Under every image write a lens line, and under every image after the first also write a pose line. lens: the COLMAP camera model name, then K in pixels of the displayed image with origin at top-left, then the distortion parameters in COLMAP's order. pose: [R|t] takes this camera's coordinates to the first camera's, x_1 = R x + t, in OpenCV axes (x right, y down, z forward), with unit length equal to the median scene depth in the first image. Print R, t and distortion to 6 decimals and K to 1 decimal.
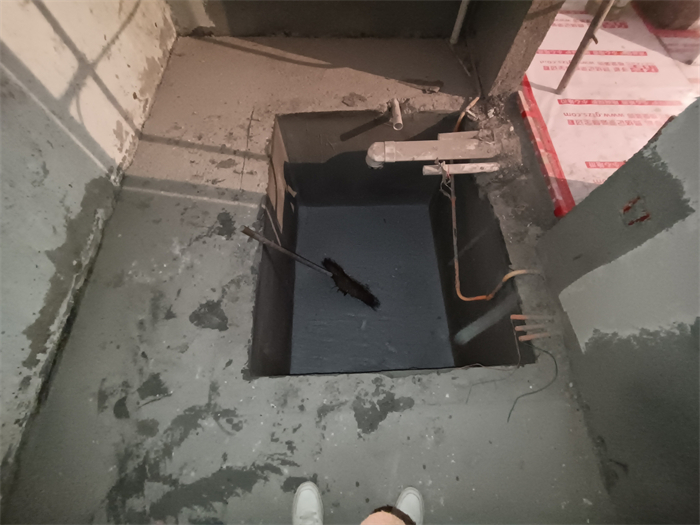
lens RADIAL K [[317.9, 0, 351.3], [0, 317.9, 257.2], [0, 0, 1]] dist [-0.003614, 0.001684]
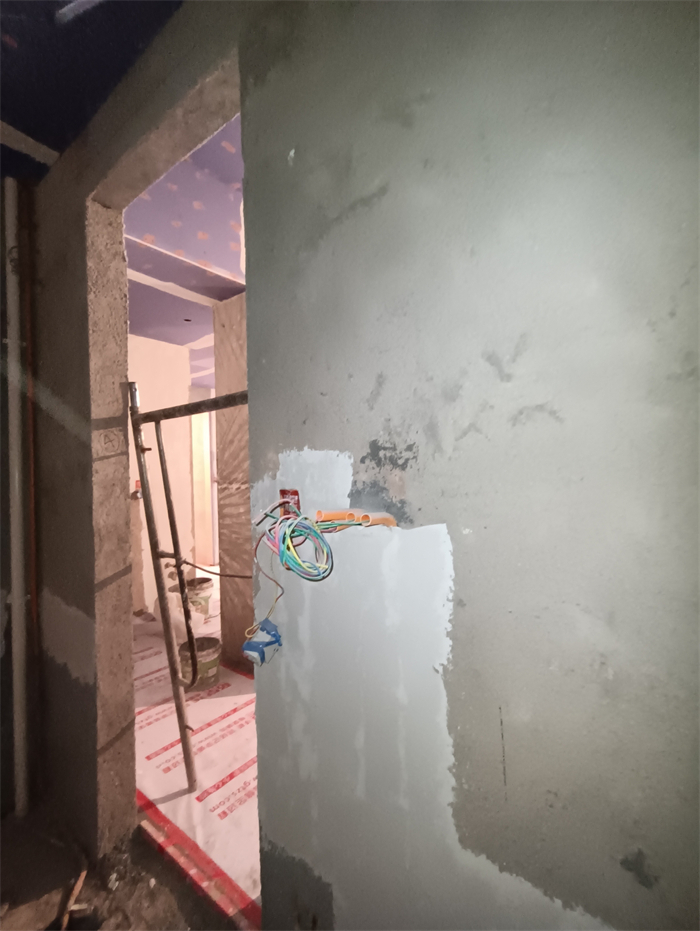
lens RADIAL K [[420.7, 0, 359.3], [0, 420.7, 467.3], [0, 0, 1]] dist [-0.007397, 0.001195]
pose [[0.620342, -0.039853, 0.783318, 0.125559], [0.722172, 0.418676, -0.550616, 0.028258], [-0.306013, 0.907261, 0.288503, -0.184725]]
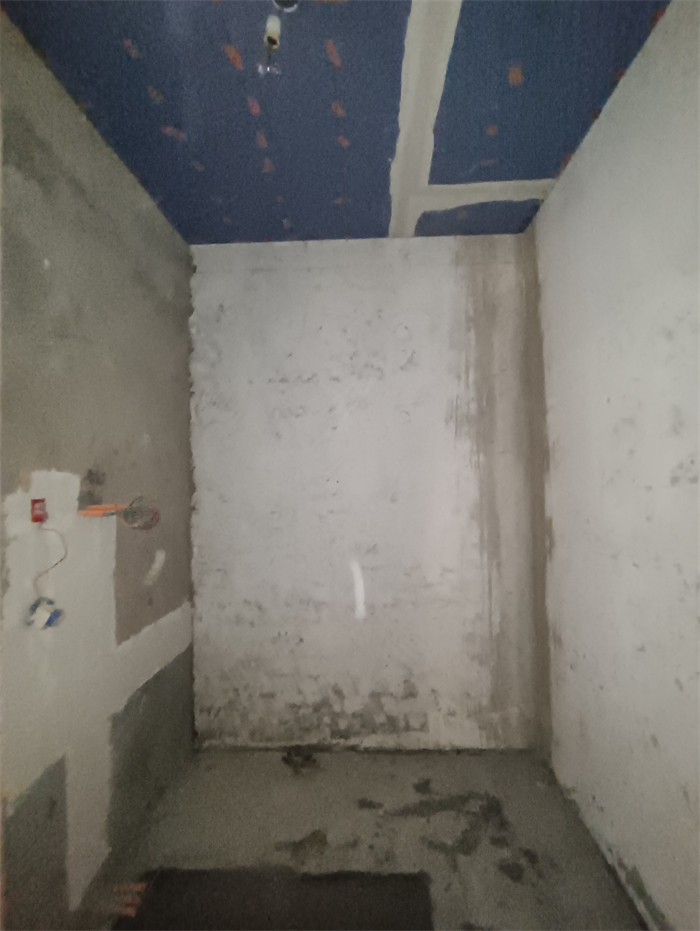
lens RADIAL K [[420.7, 0, 358.8], [0, 420.7, 465.8], [0, 0, 1]] dist [-0.007397, 0.001195]
pose [[-0.998713, -0.012072, 0.049260, -0.112547], [0.037911, 0.467494, 0.883183, -1.037599], [-0.033691, 0.883914, -0.466435, 0.326195]]
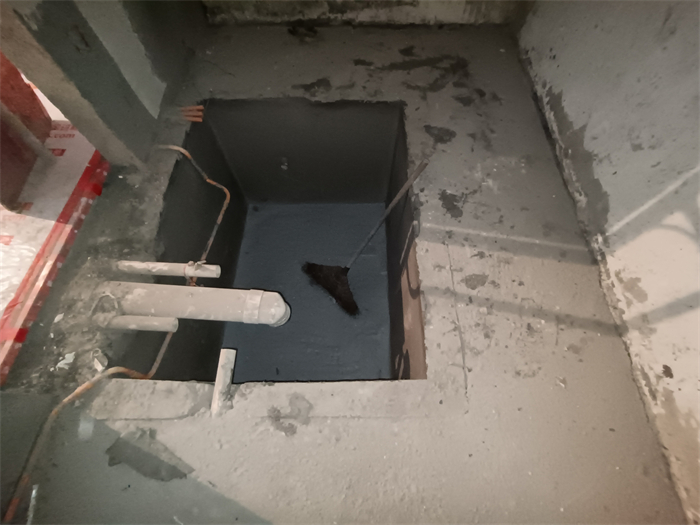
lens RADIAL K [[317.9, 0, 352.5], [0, 317.9, 257.2], [0, 0, 1]] dist [-0.003614, 0.001684]
pose [[-0.998762, -0.049608, 0.003637, -0.097363], [0.032462, -0.594660, 0.803322, -0.860587], [-0.037688, 0.802445, 0.595534, 0.503710]]
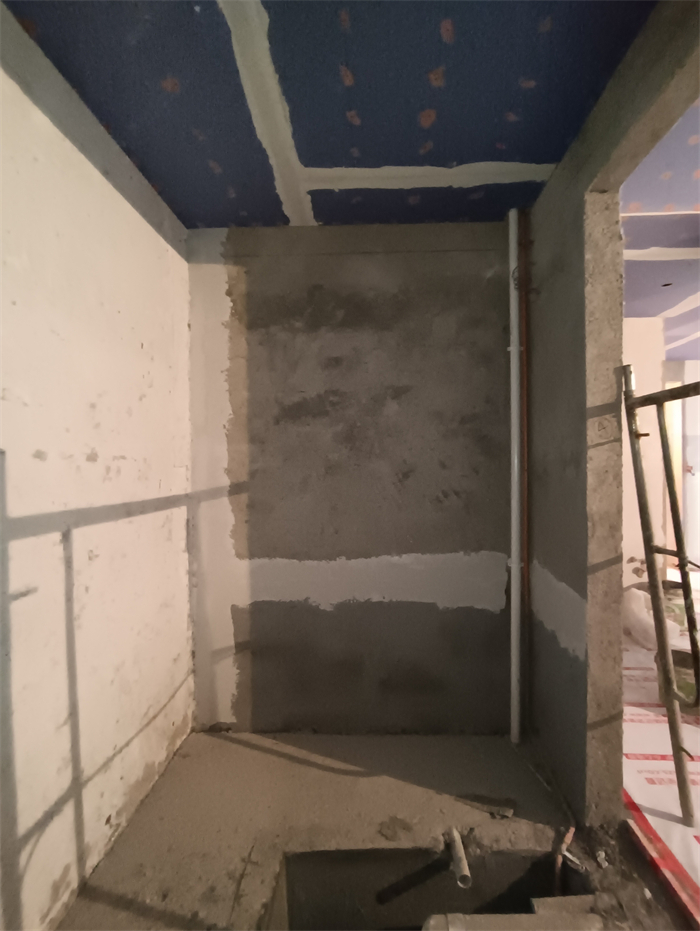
lens RADIAL K [[420.7, 0, 355.2], [0, 420.7, 466.2], [0, 0, 1]] dist [-0.007397, 0.001195]
pose [[0.996709, -0.038764, -0.071195, 0.018527], [-0.046563, 0.445156, -0.894242, -0.012304], [0.066357, 0.894614, 0.441886, -0.171984]]
